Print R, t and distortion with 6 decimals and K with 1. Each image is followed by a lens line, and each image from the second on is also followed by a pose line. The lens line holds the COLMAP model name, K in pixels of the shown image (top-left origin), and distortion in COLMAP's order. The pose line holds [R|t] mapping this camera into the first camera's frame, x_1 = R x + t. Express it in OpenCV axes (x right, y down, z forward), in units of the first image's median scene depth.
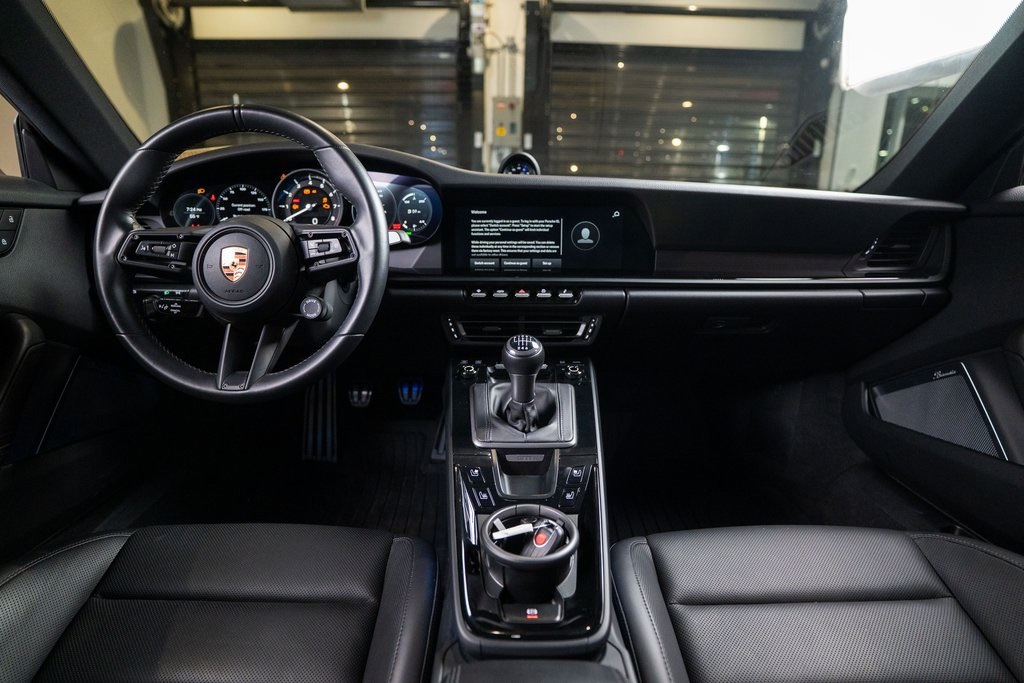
lens RADIAL K [[532.0, 0, 521.8], [0, 532.0, 342.4], [0, 0, 1]] dist [-0.099582, 0.063232]
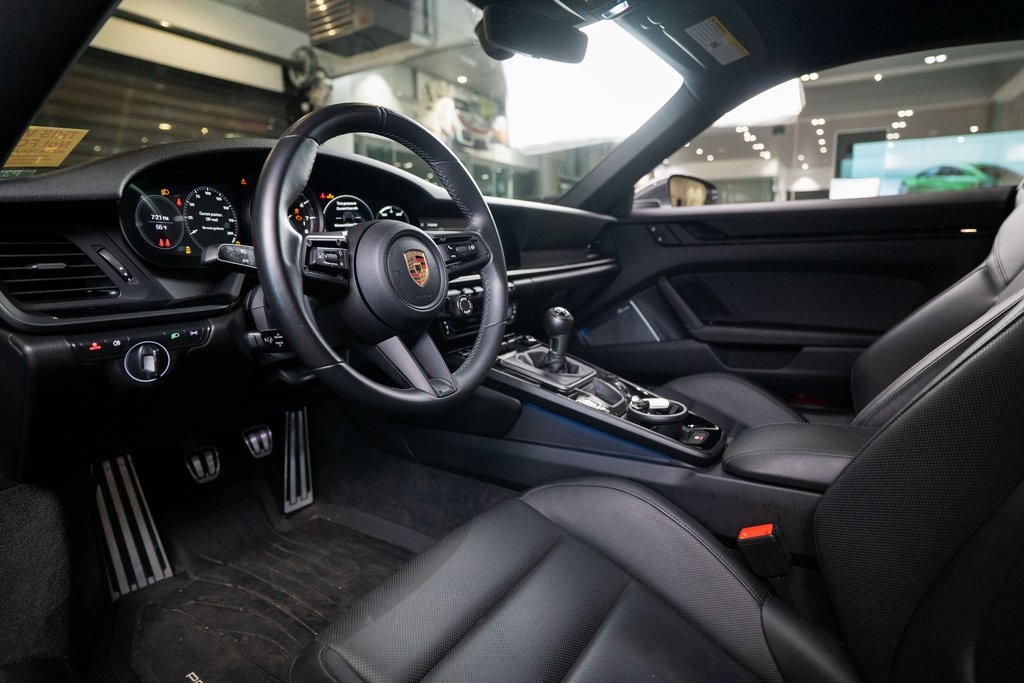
lens RADIAL K [[532.0, 0, 521.8], [0, 532.0, 342.4], [0, 0, 1]] dist [-0.099582, 0.063232]
pose [[0.546103, -0.177776, 0.818637, -0.954894], [0.222739, 0.972861, 0.062681, -0.026305], [-0.807564, 0.148112, 0.570880, 0.223914]]
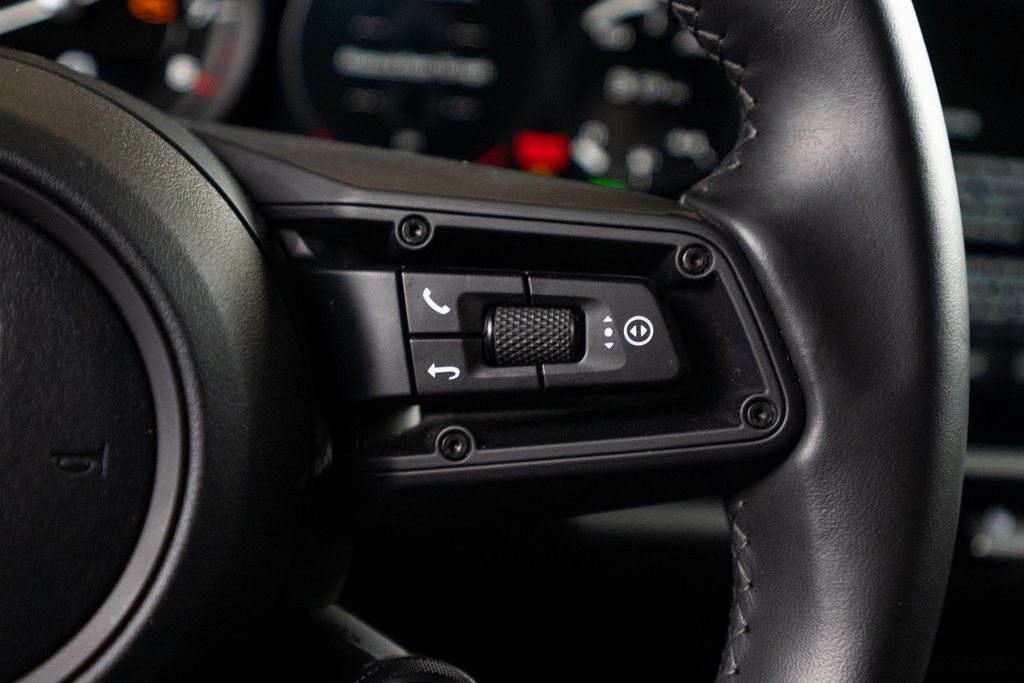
lens RADIAL K [[1526.6, 0, 512.0], [0, 1526.6, 341.5], [0, 0, 1]] dist [0.002046, -0.005488]
pose [[0.979667, 0.058621, 0.191874, -0.354684], [-0.049463, 0.997412, -0.052181, -0.119926], [-0.194437, 0.041629, 0.980031, 0.450045]]
